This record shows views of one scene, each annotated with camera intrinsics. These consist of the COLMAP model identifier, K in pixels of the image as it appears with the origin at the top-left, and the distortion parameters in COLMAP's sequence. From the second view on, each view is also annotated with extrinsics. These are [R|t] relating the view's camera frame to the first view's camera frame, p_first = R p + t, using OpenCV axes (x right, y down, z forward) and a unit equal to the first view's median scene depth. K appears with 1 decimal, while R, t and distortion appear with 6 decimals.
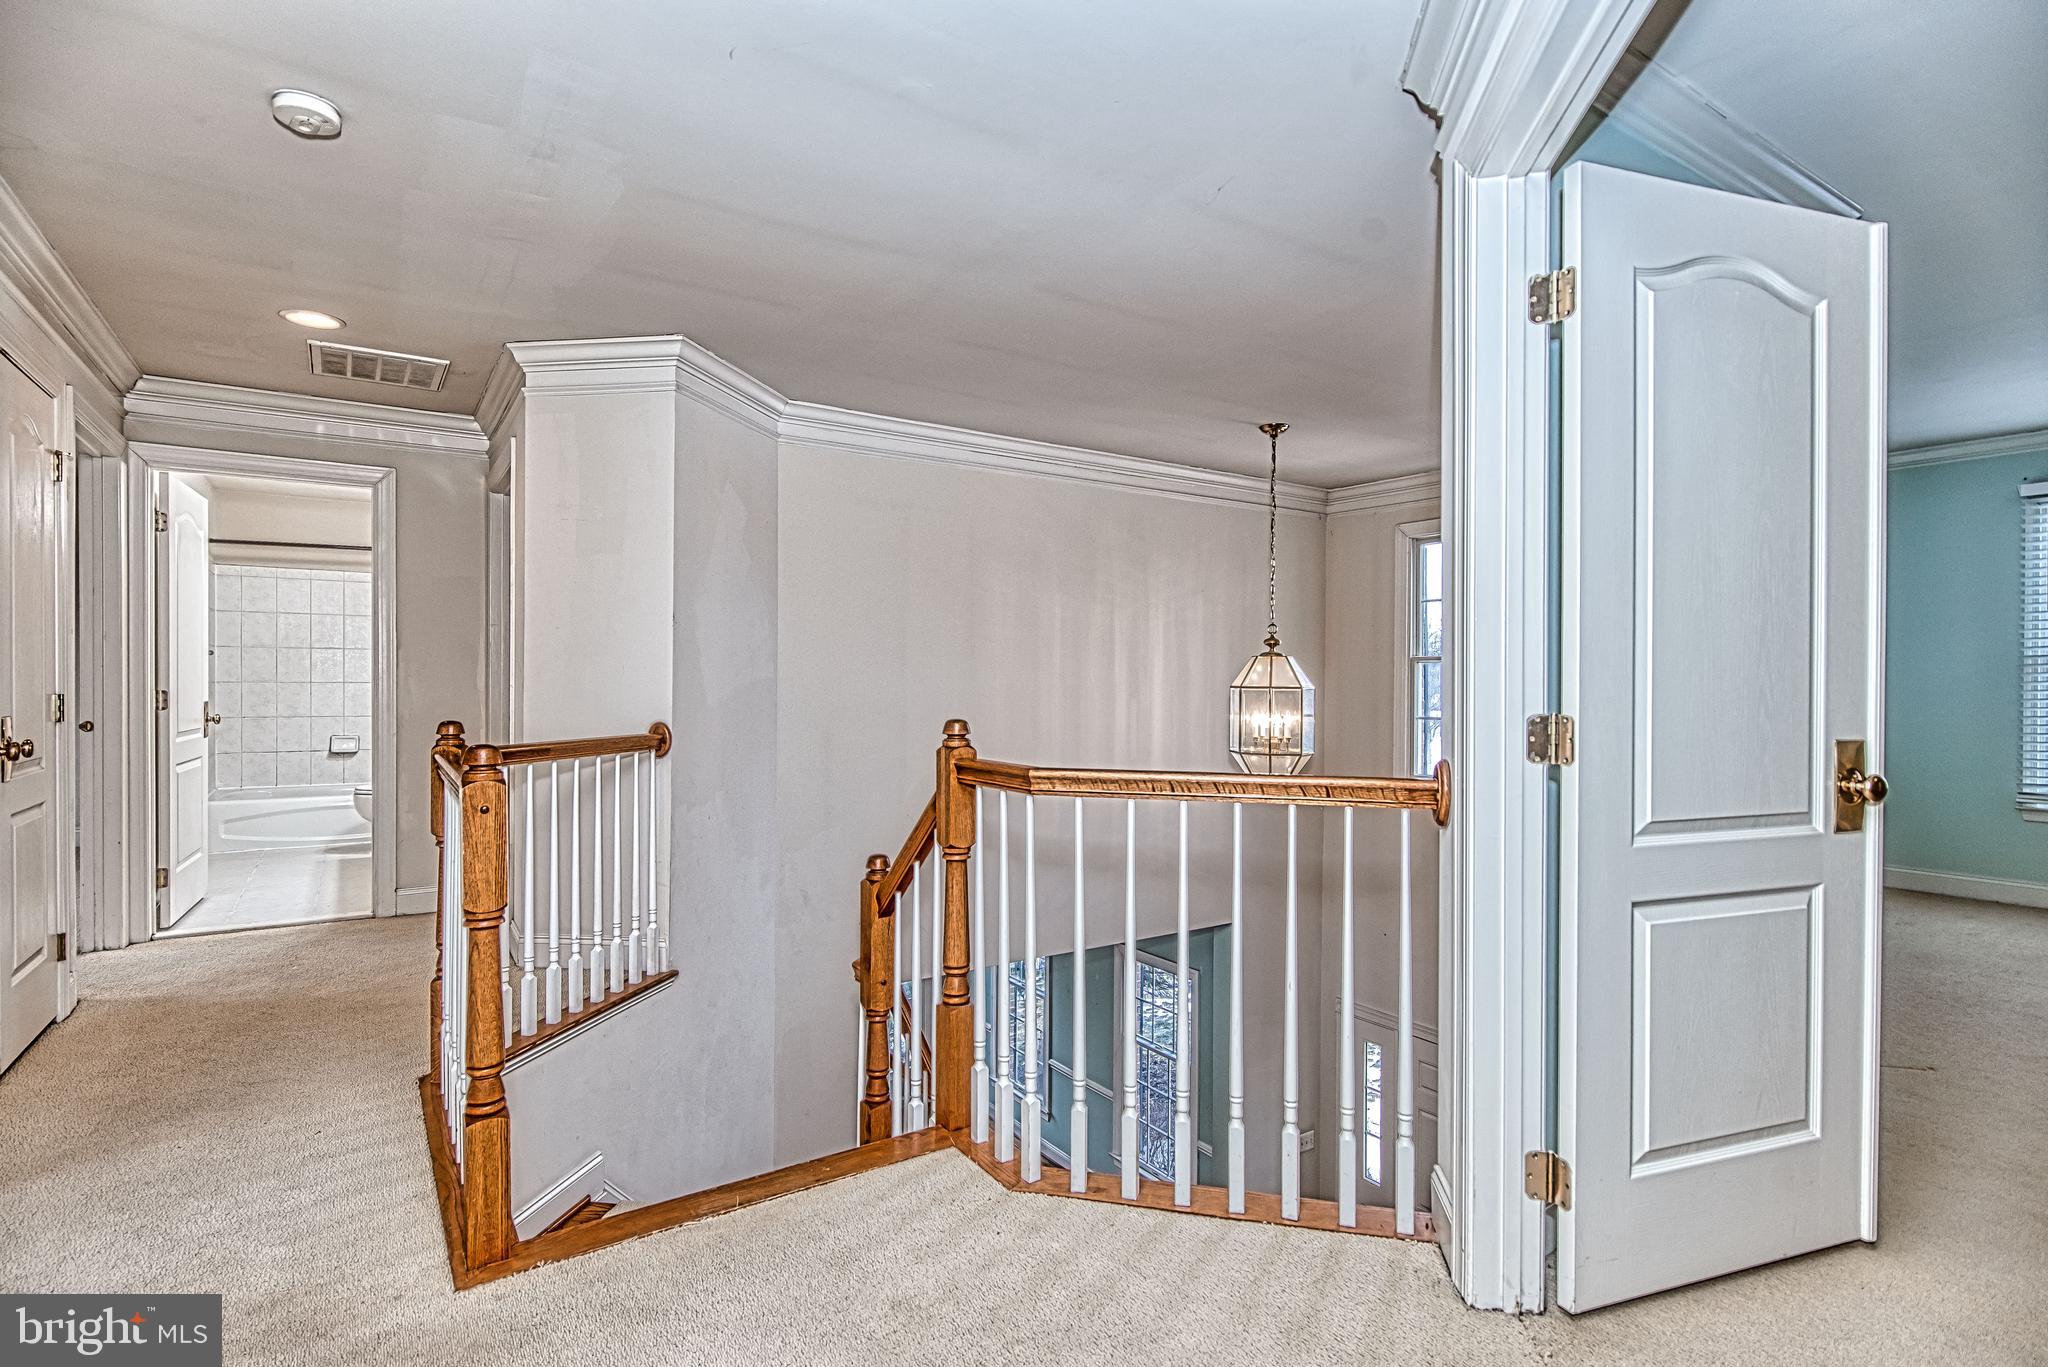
lens RADIAL K [[1009.9, 0, 1021.1], [0, 1009.9, 692.7], [0, 0, 1]] dist [-0.001799, -0.000347]
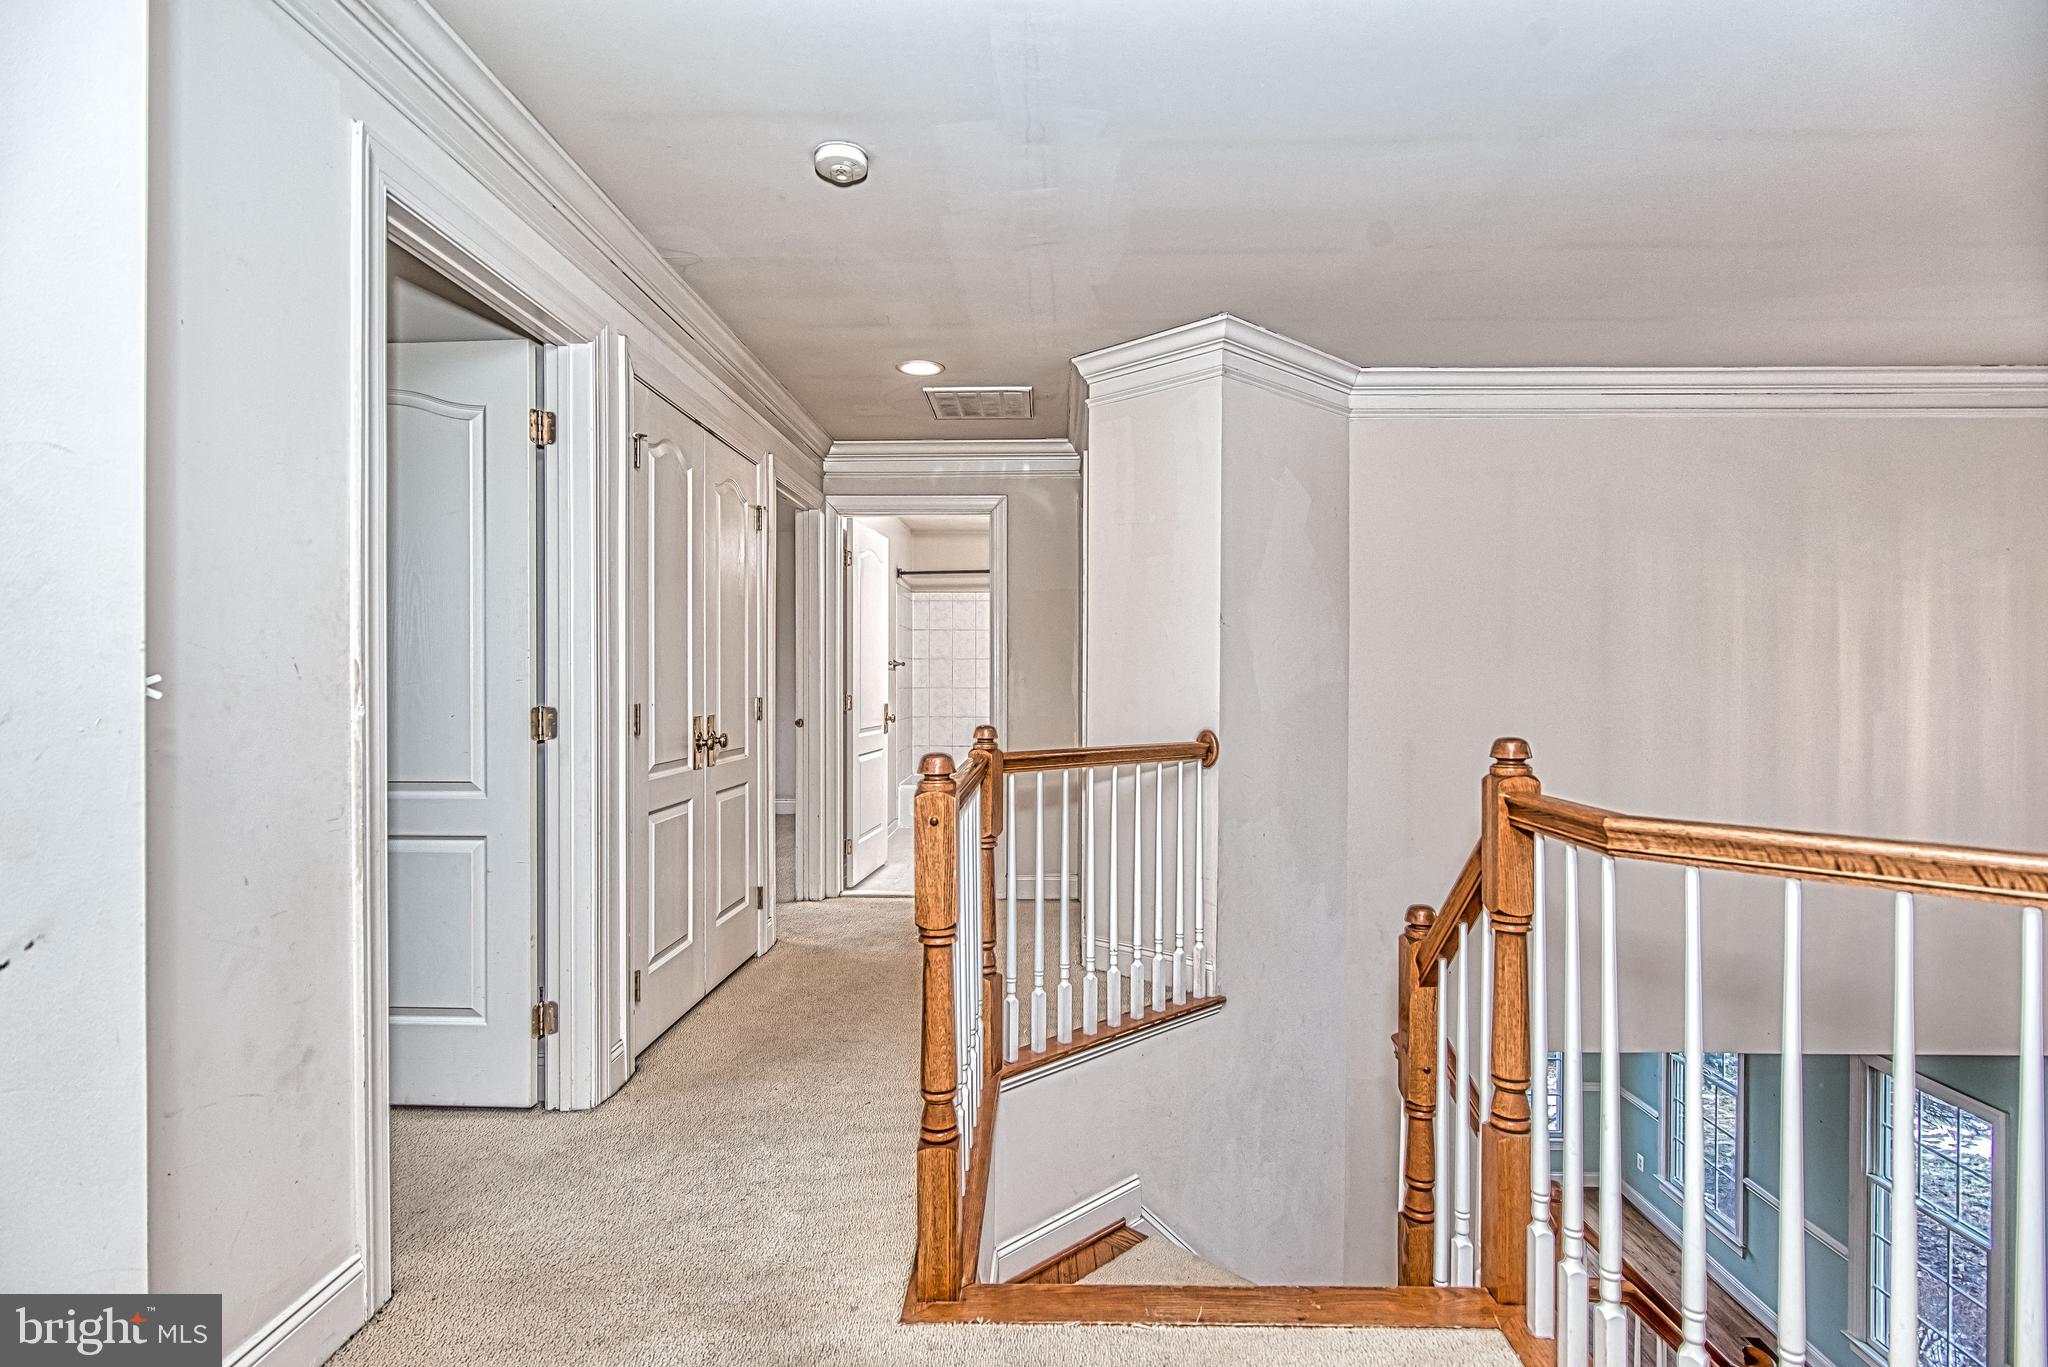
lens RADIAL K [[1009.8, 0, 1031.2], [0, 1009.8, 688.3], [0, 0, 1]] dist [-0.002823, -0.000767]
pose [[0.822018, -0.001238, -0.569461, 0.049895], [-0.004068, 0.999959, -0.008047, -0.001575], [0.569448, 0.008931, 0.821979, 0.153559]]
